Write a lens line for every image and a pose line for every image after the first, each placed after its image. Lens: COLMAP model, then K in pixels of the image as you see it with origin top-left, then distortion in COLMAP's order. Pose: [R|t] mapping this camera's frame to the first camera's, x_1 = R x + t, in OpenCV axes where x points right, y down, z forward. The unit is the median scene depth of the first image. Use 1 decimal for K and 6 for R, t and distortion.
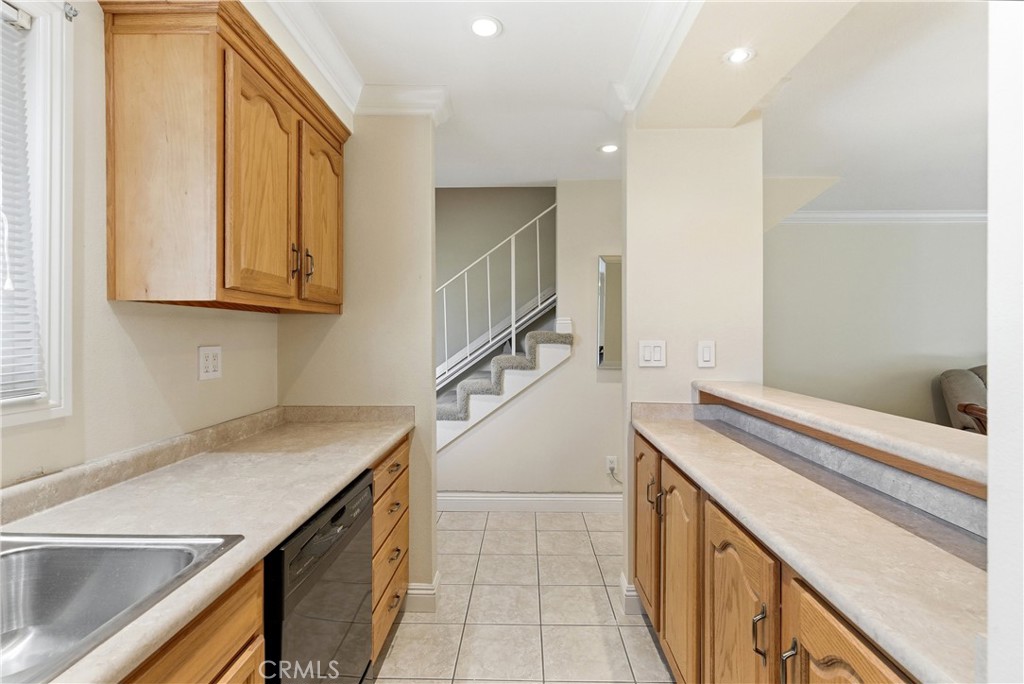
lens RADIAL K [[470.0, 0, 510.3], [0, 470.0, 336.6], [0, 0, 1]] dist [-0.002795, 0.002140]
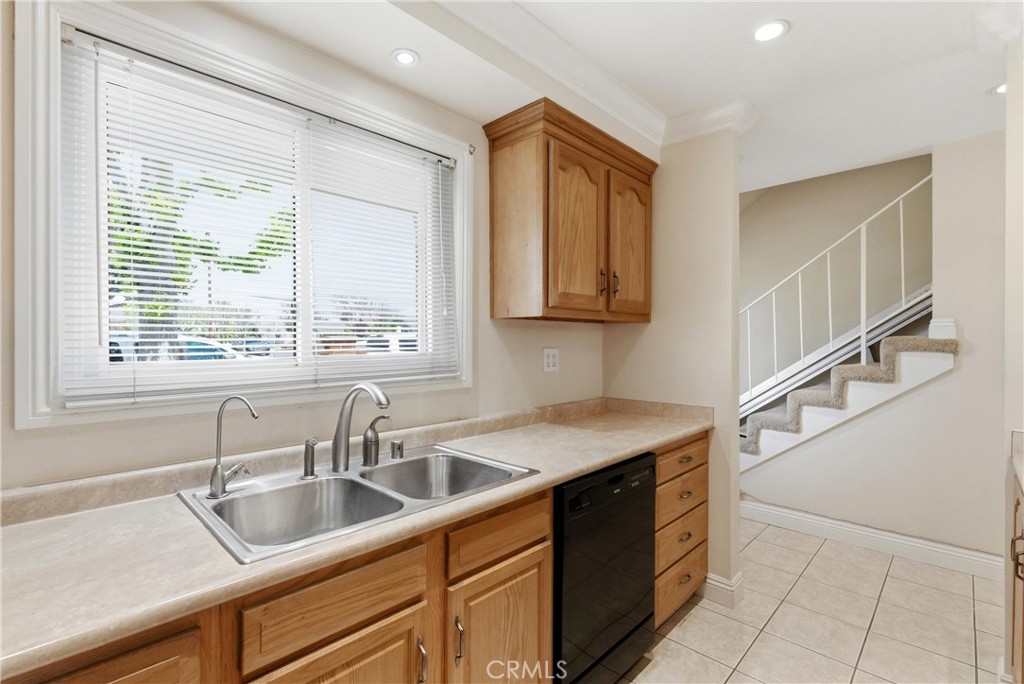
lens RADIAL K [[470.0, 0, 519.6], [0, 470.0, 348.5], [0, 0, 1]] dist [-0.002795, 0.002140]
pose [[0.740955, 0.012814, -0.671433, 0.179674], [-0.004564, 0.999891, 0.014046, 0.001772], [0.671540, -0.007343, 0.740932, -0.077458]]
